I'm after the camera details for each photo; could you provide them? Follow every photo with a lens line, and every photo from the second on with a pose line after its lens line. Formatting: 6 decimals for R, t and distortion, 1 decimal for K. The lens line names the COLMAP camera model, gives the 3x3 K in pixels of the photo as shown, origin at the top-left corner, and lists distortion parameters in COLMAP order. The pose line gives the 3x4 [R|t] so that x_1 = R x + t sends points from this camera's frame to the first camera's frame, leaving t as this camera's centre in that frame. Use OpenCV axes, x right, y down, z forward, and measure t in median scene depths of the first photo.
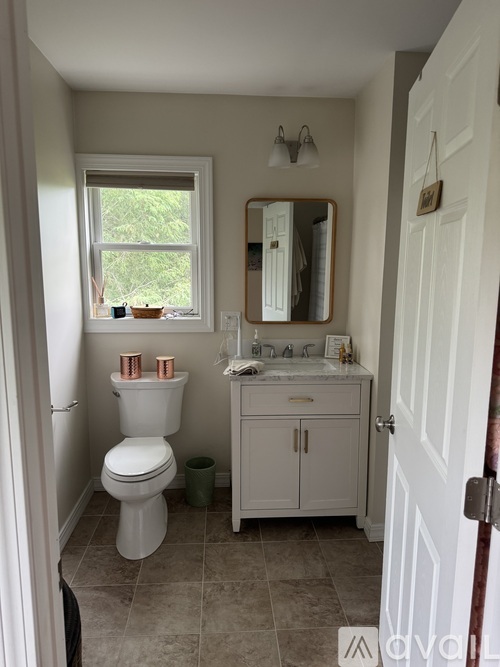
lens RADIAL K [[474.1, 0, 250.0], [0, 474.1, 333.5], [0, 0, 1]] dist [0.001035, 0.000226]
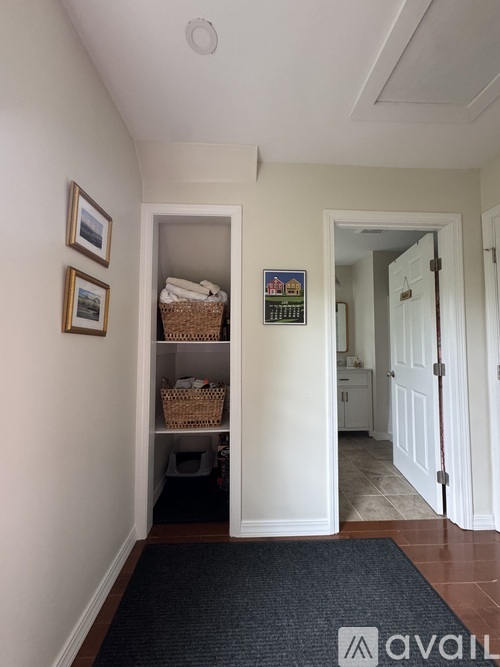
lens RADIAL K [[267.5, 0, 250.0], [0, 267.5, 333.5], [0, 0, 1]] dist [-0.000163, -0.000034]
pose [[0.999872, -0.004571, -0.015337, -0.444810], [0.001369, 0.979252, -0.202643, 0.234053], [0.015945, 0.202596, 0.979133, -0.528851]]
